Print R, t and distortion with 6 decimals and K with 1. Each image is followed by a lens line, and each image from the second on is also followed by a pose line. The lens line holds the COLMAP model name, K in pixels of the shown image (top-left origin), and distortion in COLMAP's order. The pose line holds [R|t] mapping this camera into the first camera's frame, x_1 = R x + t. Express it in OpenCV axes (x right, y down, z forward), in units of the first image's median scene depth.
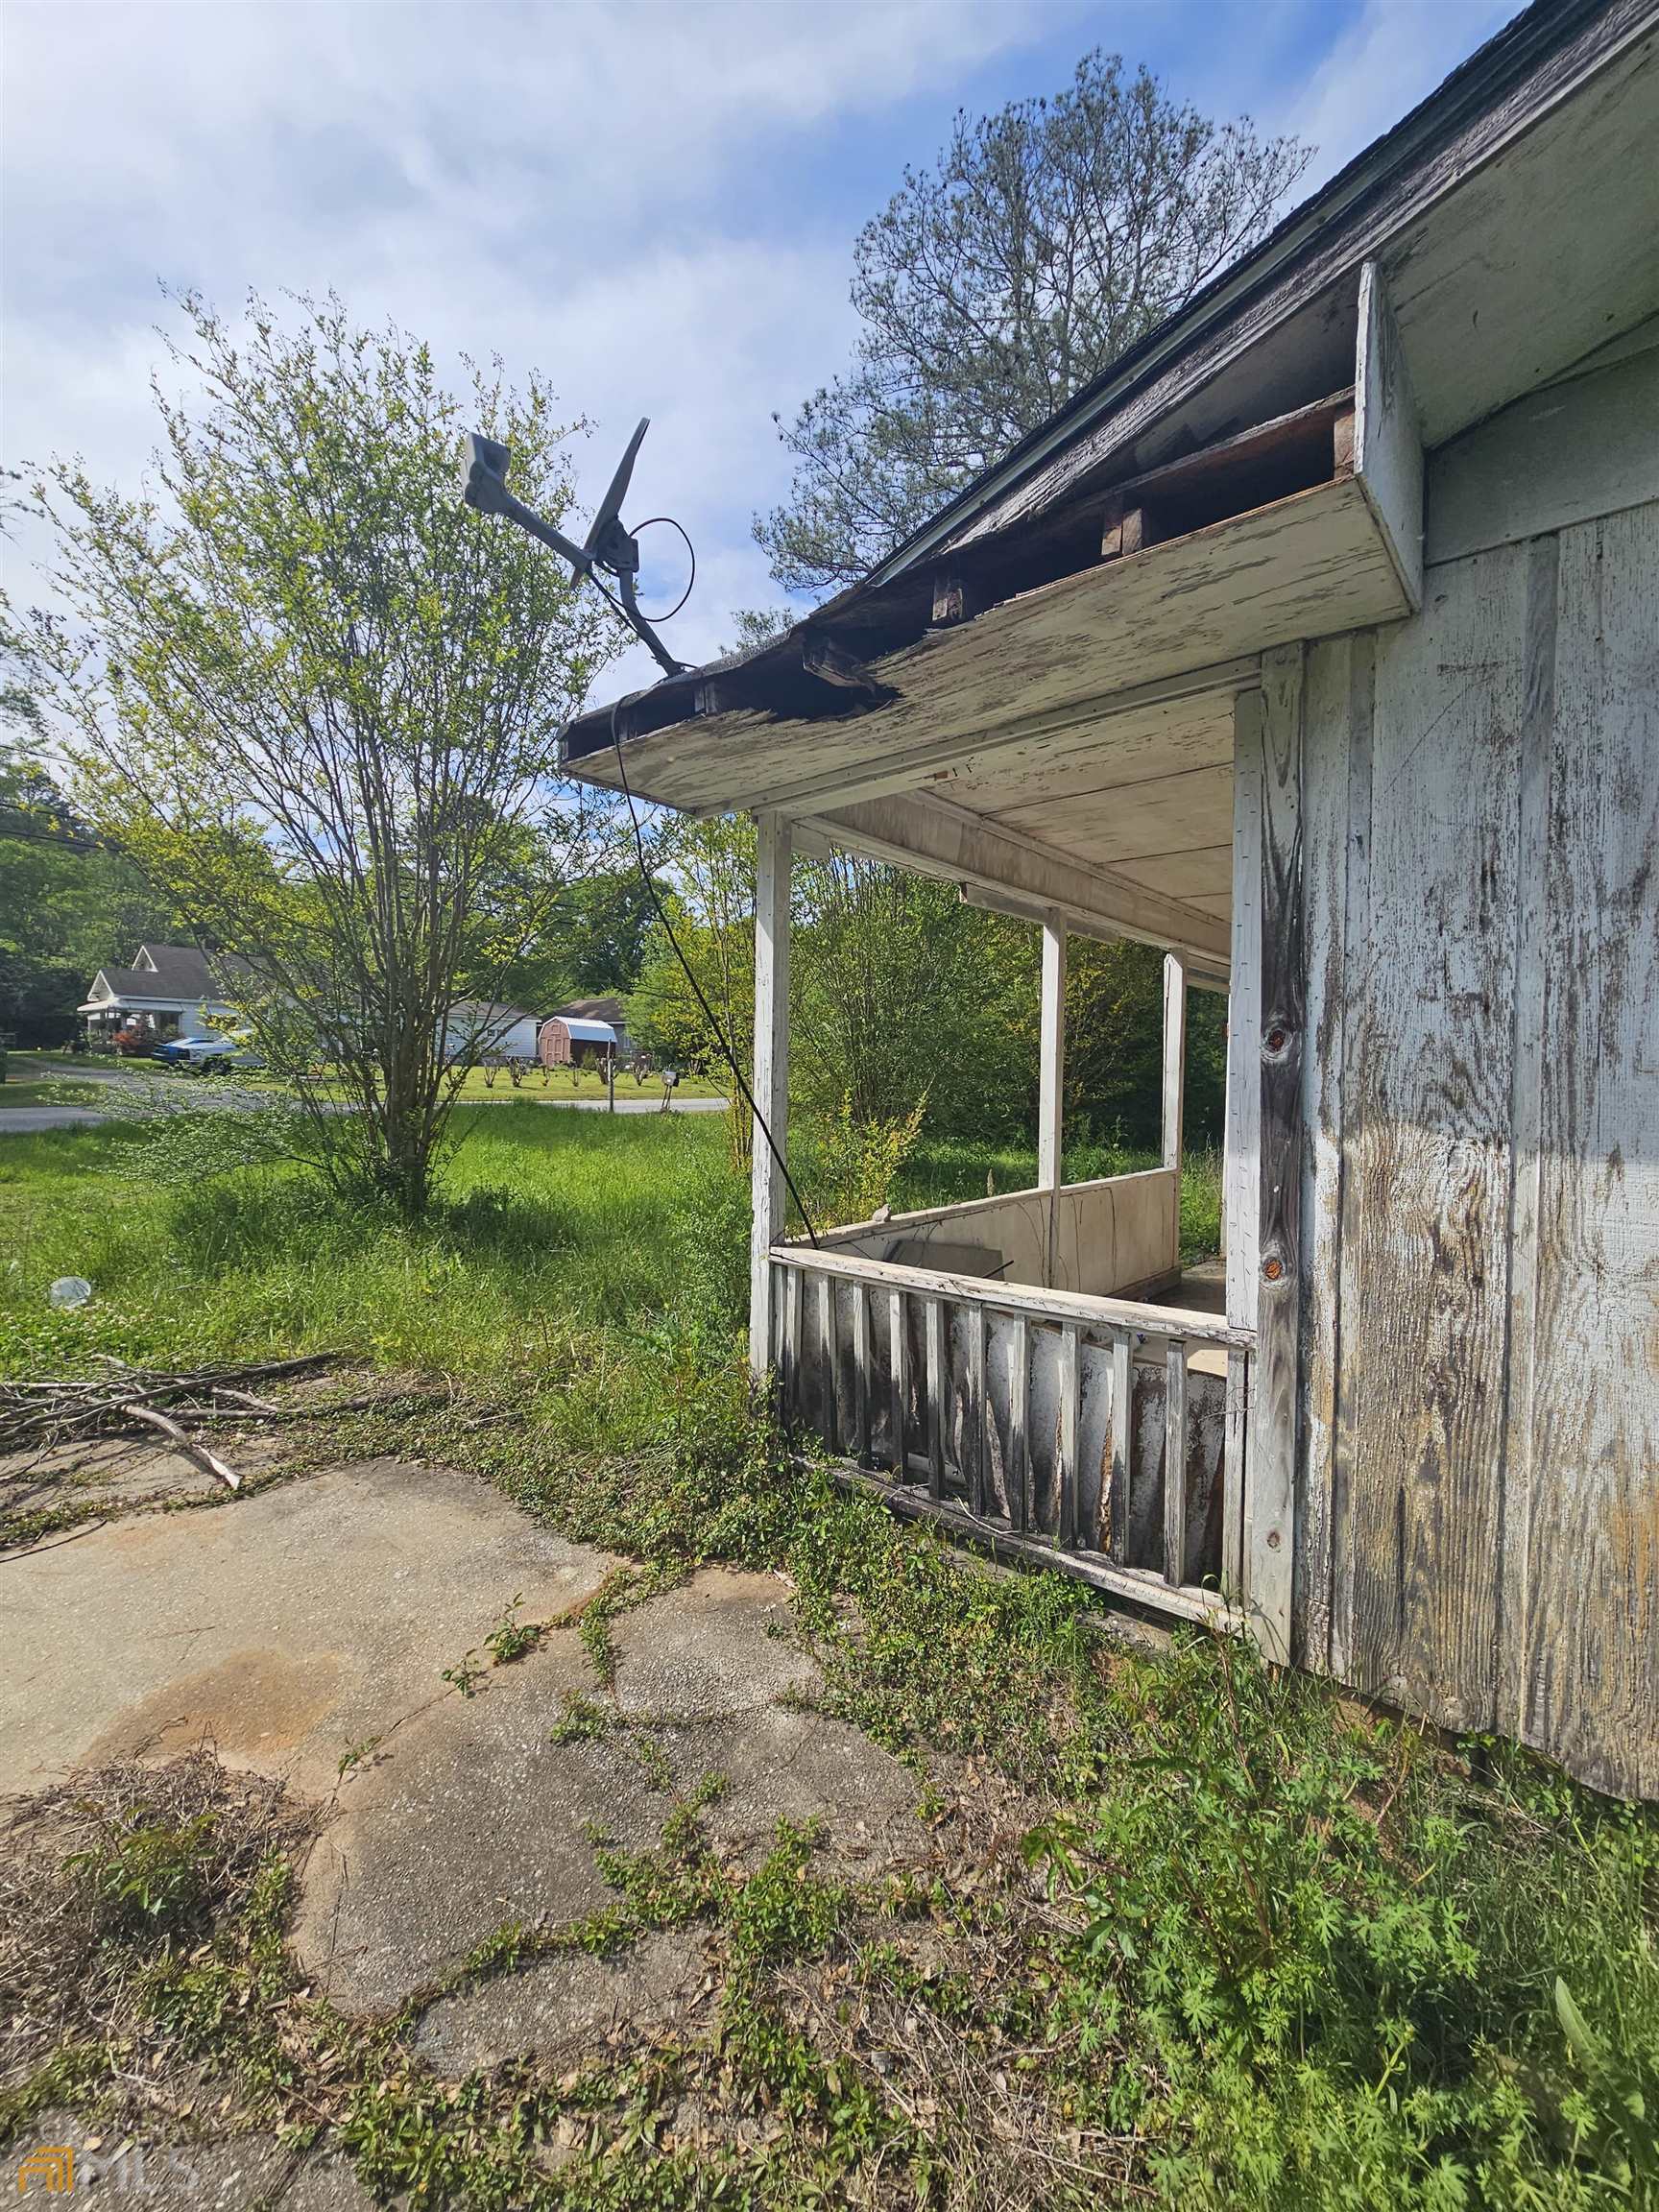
lens RADIAL K [[906.3, 0, 833.0], [0, 906.3, 1091.2], [0, 0, 1]] dist [-0.000513, -0.001428]
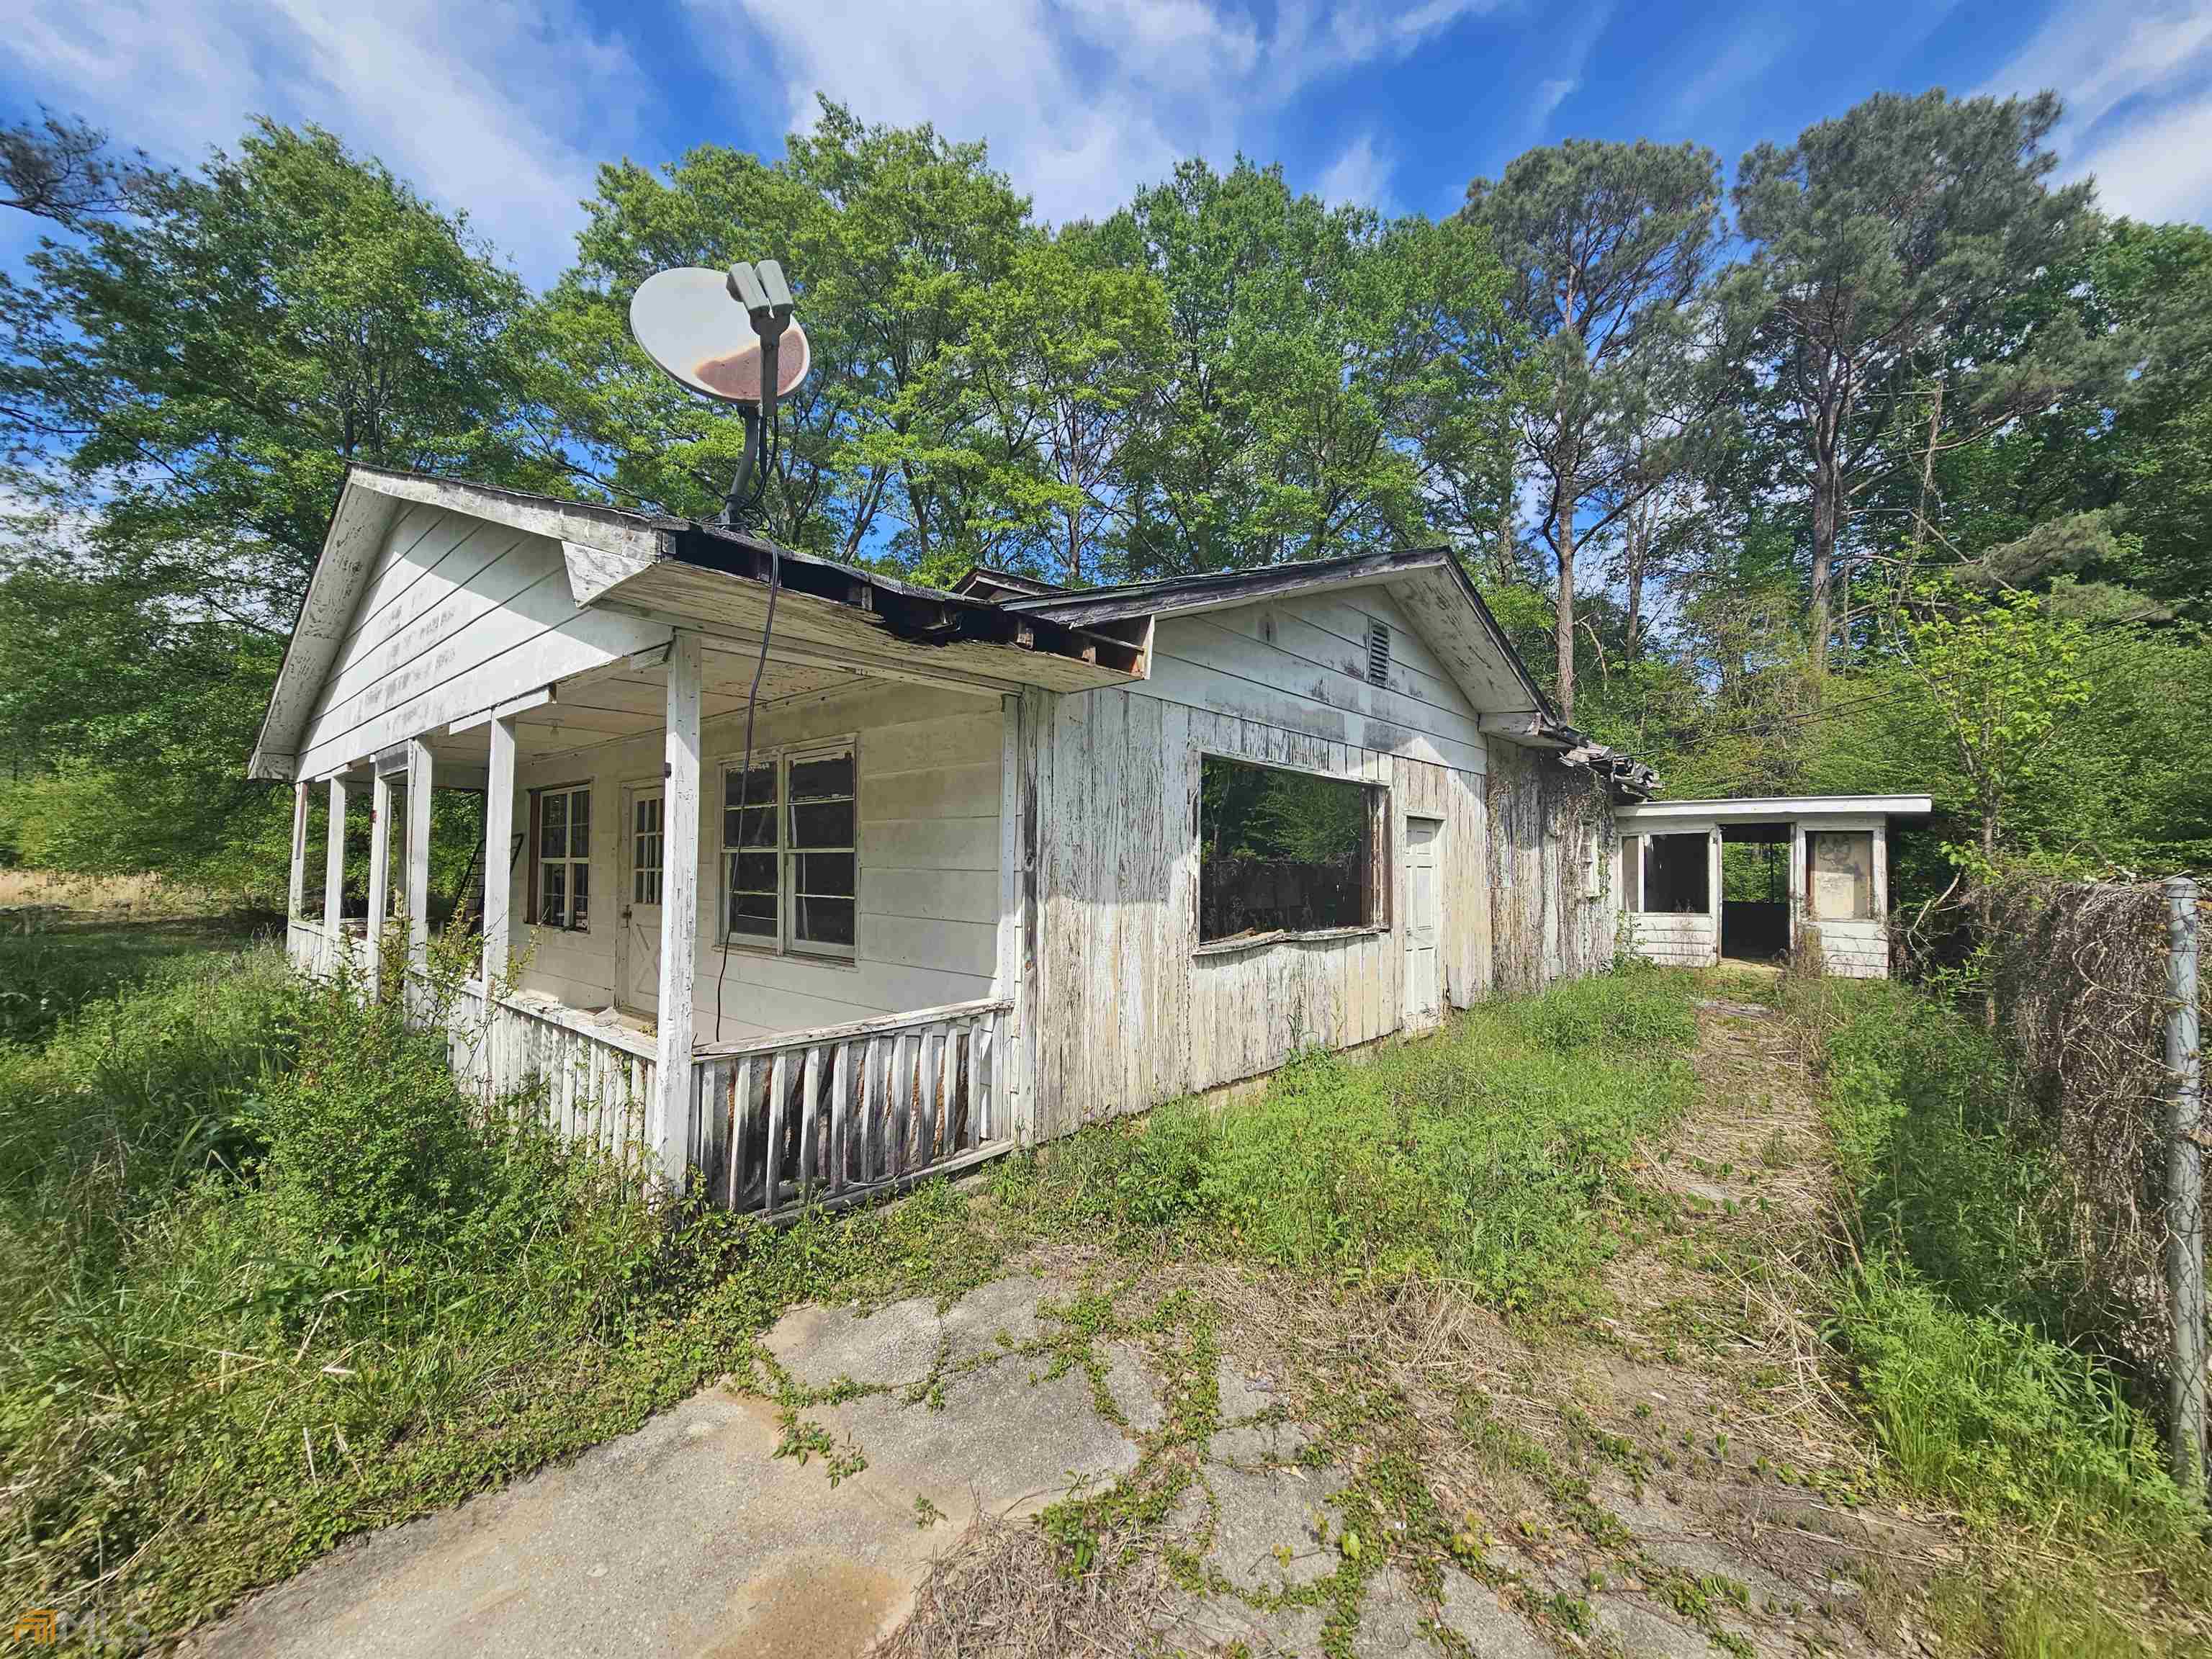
lens RADIAL K [[906.3, 0, 1101.0], [0, 906.3, 821.7], [0, 0, 1]] dist [-0.000513, -0.001428]
pose [[0.025796, 0.027742, 0.999282, -1.755323], [0.012590, 0.999527, -0.028074, -0.090106], [-0.999588, 0.013306, 0.025434, 0.785336]]
